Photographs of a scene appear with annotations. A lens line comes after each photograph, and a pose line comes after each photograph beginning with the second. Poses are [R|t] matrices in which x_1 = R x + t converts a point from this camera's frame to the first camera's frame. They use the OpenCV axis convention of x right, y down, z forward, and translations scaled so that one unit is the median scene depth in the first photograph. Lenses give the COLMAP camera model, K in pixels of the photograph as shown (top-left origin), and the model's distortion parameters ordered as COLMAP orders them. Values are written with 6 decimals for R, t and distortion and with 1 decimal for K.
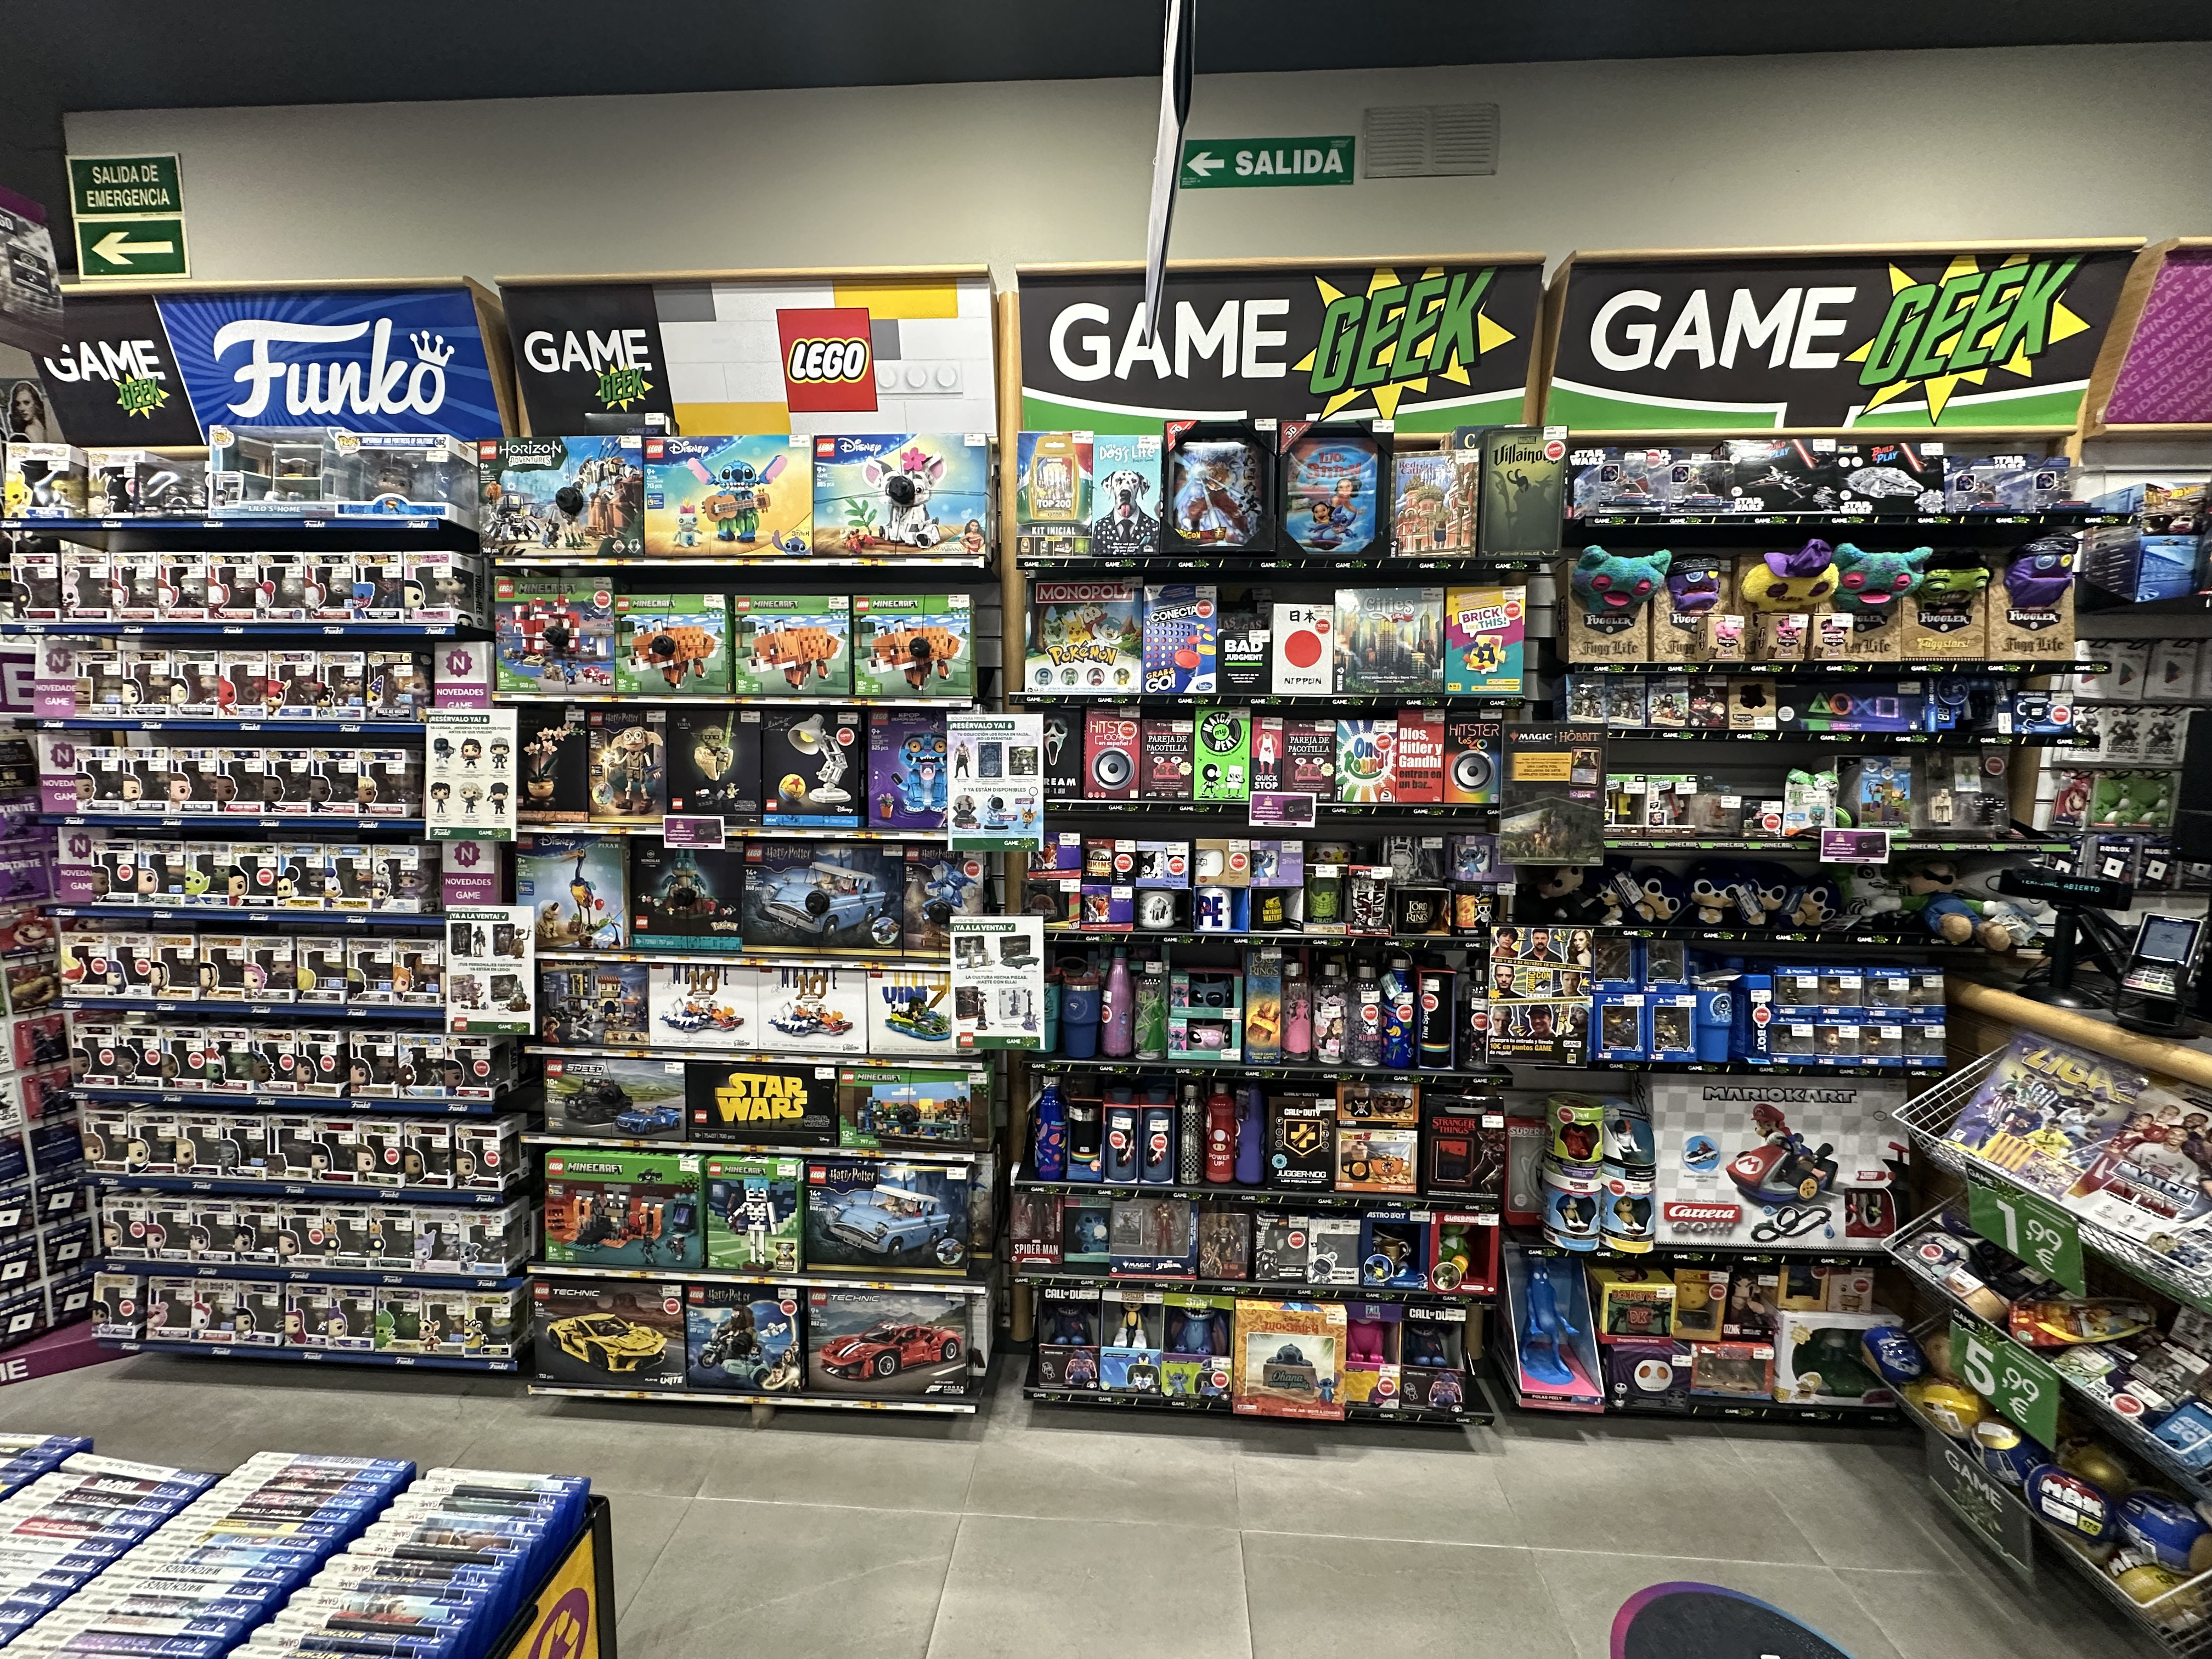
lens RADIAL K [[879.7, 0, 1101.1], [0, 879.7, 829.0], [0, 0, 1]] dist [-0.003163, 0.000988]
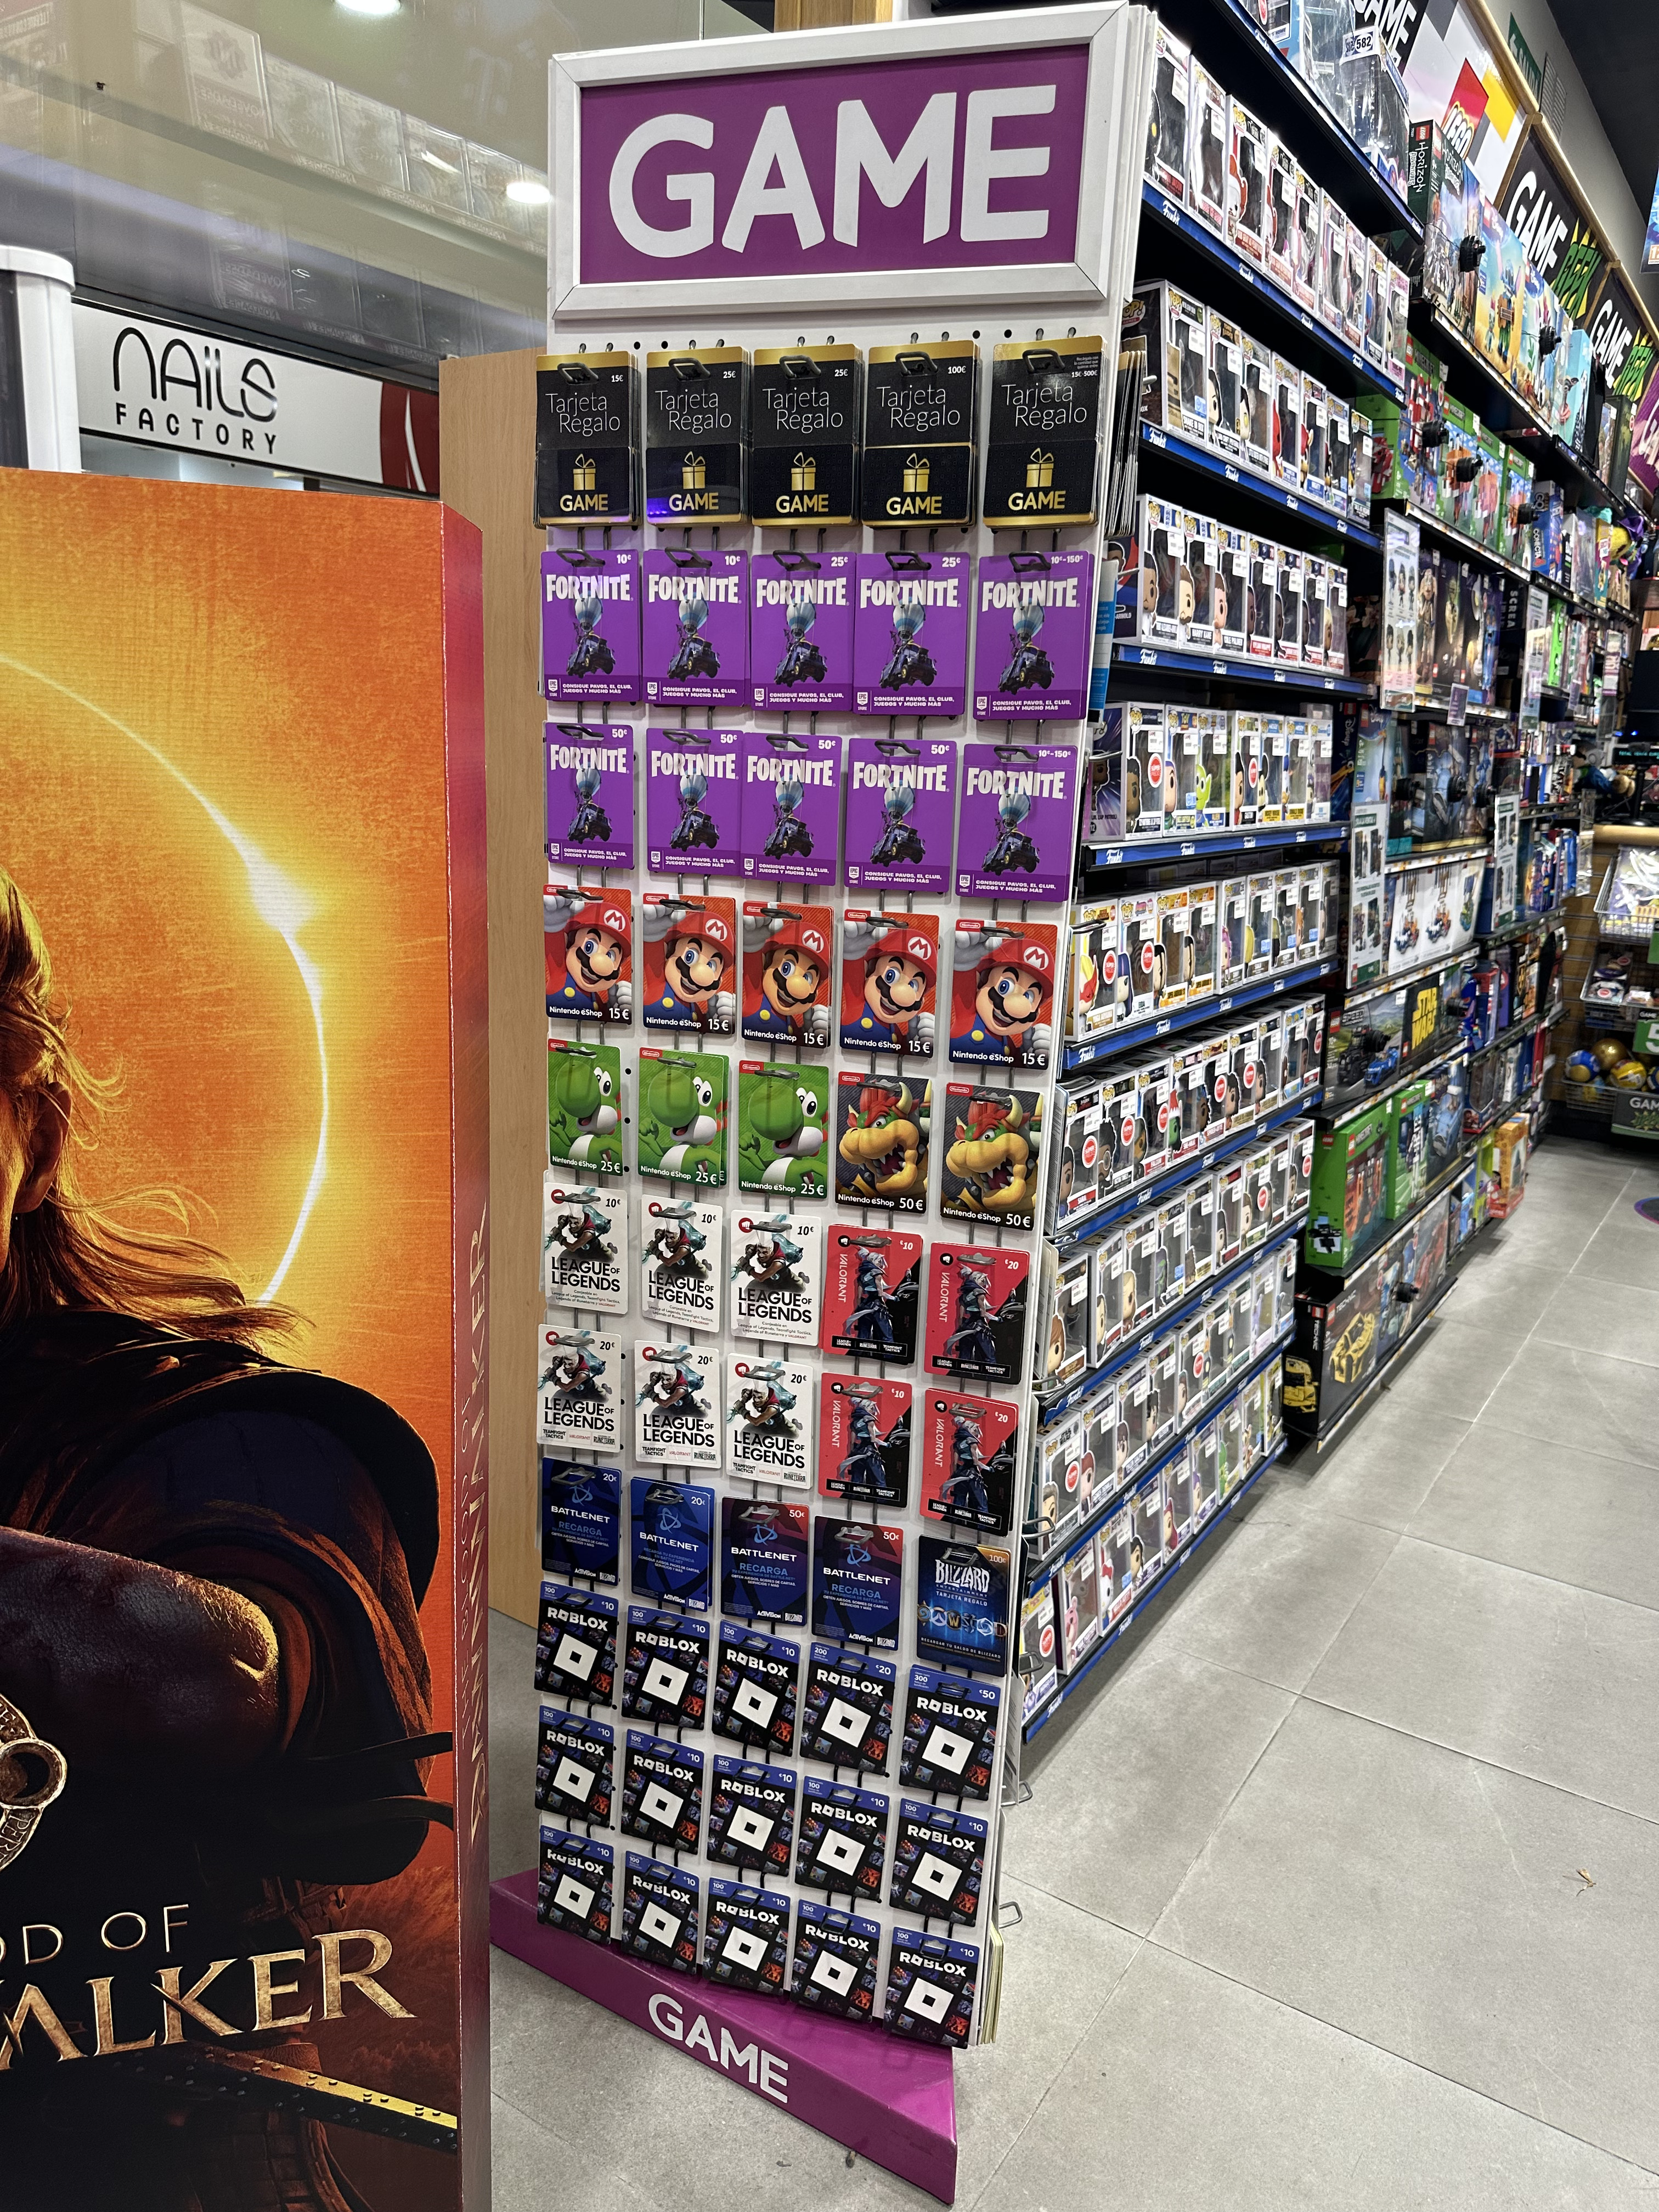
lens RADIAL K [[1584.0, 0, 829.5], [0, 1584.0, 1106.0], [0, 0, 1]] dist [0.042376, -0.001817]
pose [[0.496049, -0.188401, 0.847608, -1.970202], [0.058203, 0.981196, 0.184032, 0.058463], [-0.866341, -0.041955, 0.497687, 0.676244]]
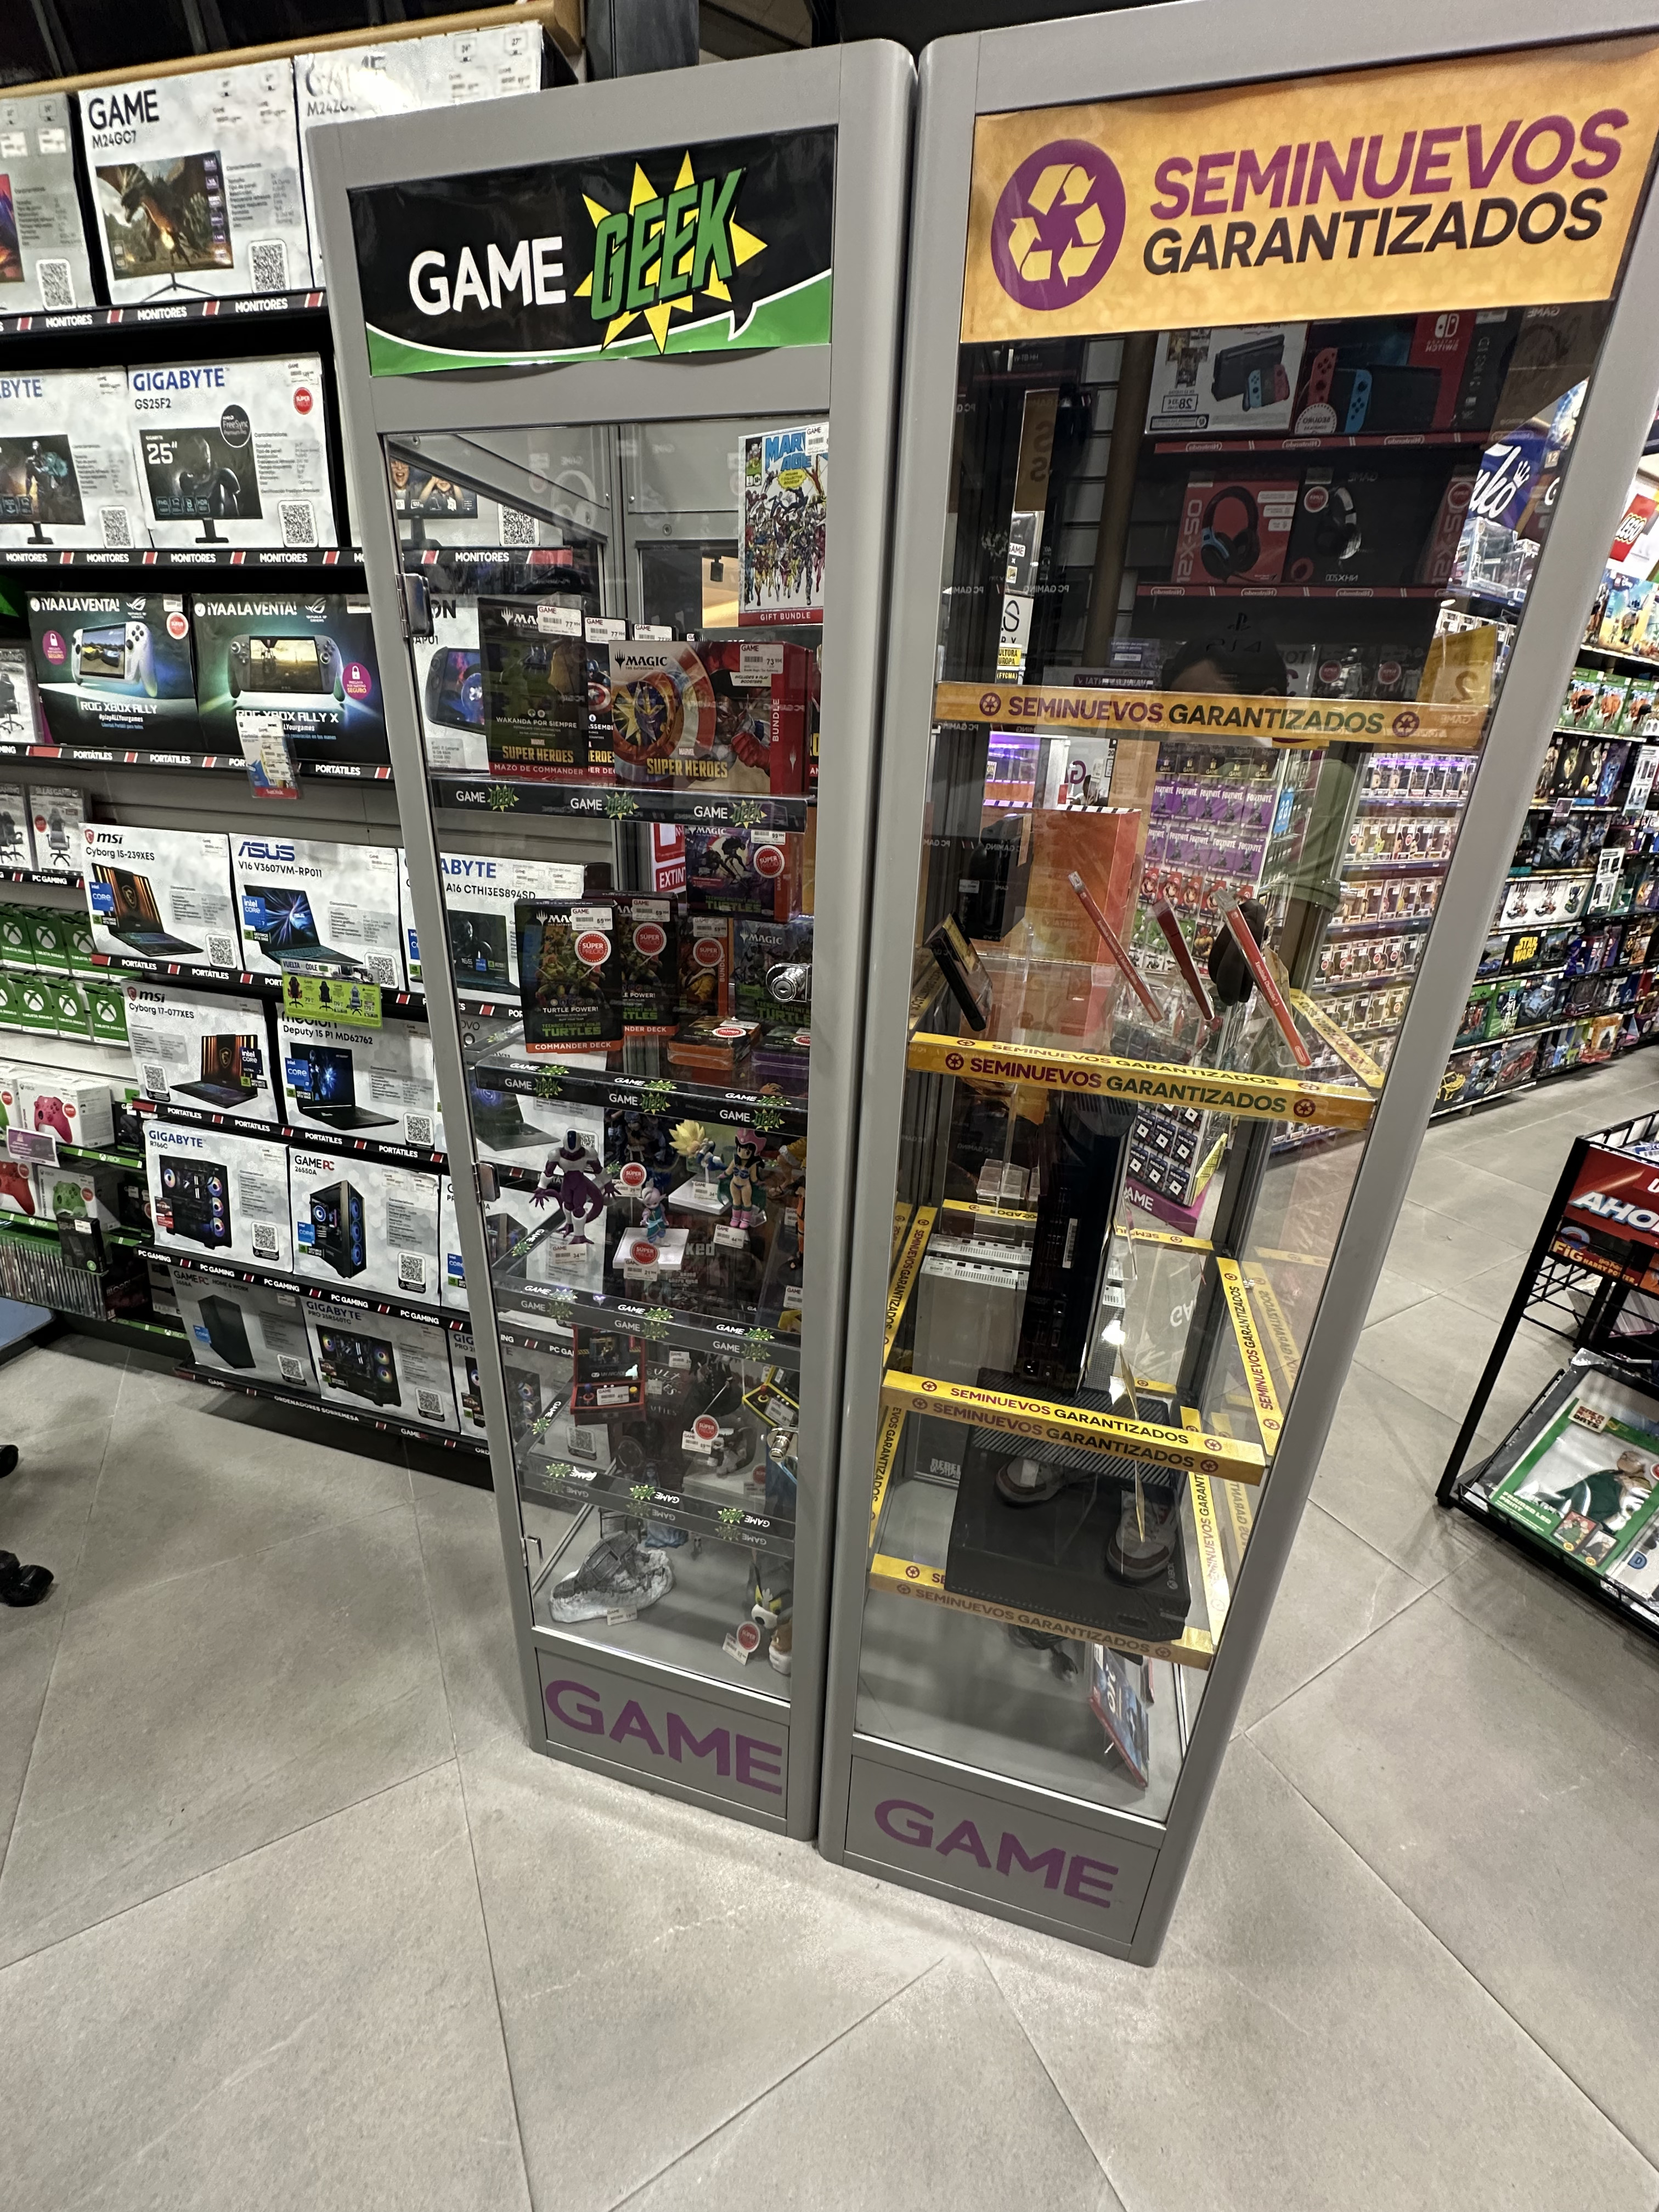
lens RADIAL K [[879.7, 0, 829.5], [0, 879.7, 1106.0], [0, 0, 1]] dist [-0.003163, 0.000988]
pose [[0.835822, -0.181756, 0.518040, -2.646580], [0.025912, 0.955616, 0.293474, 0.019854], [-0.548388, -0.231868, 0.803435, 0.175462]]
